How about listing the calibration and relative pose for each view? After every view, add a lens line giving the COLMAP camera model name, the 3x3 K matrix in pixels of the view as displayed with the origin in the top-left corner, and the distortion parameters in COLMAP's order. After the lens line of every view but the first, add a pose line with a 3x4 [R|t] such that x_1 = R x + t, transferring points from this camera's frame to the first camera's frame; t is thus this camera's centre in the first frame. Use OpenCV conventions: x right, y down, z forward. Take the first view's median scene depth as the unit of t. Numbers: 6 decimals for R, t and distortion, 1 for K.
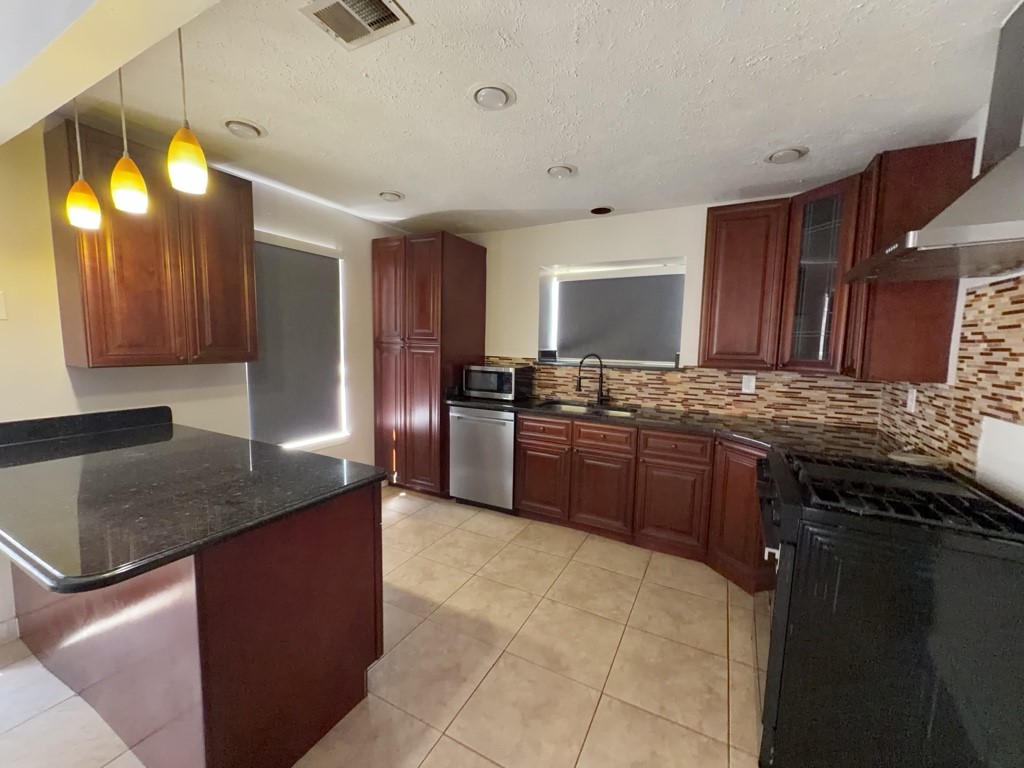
lens RADIAL K [[407.3, 0, 513.4], [0, 407.3, 384.5], [0, 0, 1]] dist [-0.002268, 0.000535]
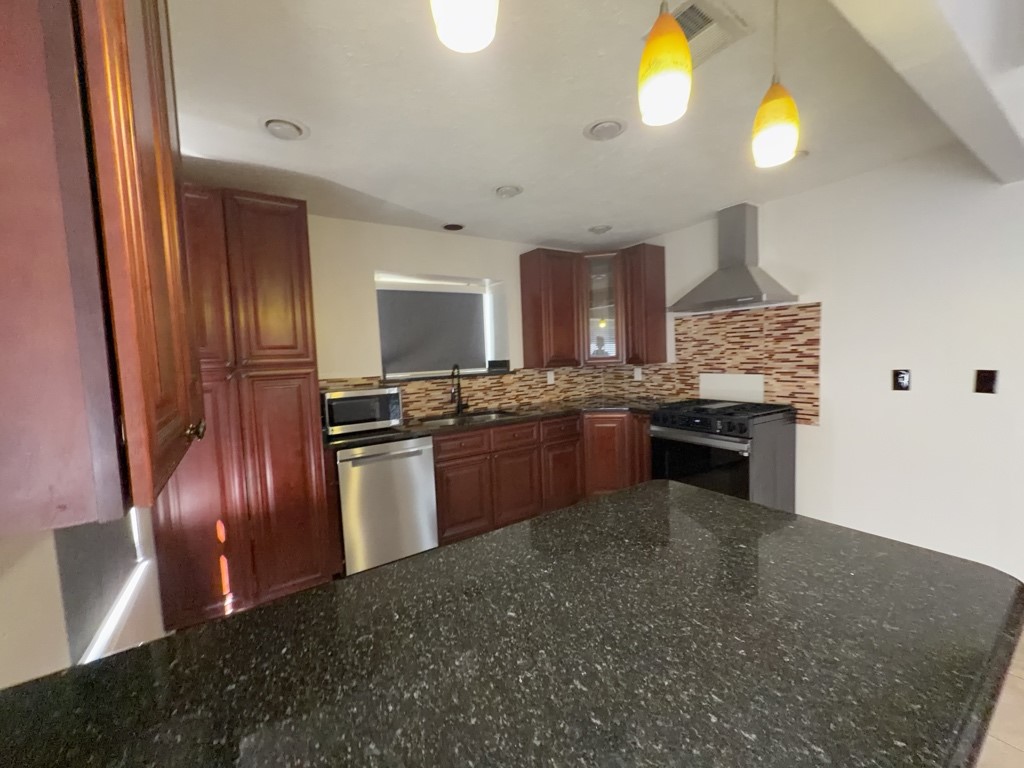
lens RADIAL K [[407.3, 0, 510.2], [0, 407.3, 383.4], [0, 0, 1]] dist [-0.002268, 0.000535]
pose [[0.479717, -0.104654, 0.871160, -0.723020], [0.139426, 0.989338, 0.042075, -0.060736], [-0.866275, 0.101278, 0.489194, 0.442516]]
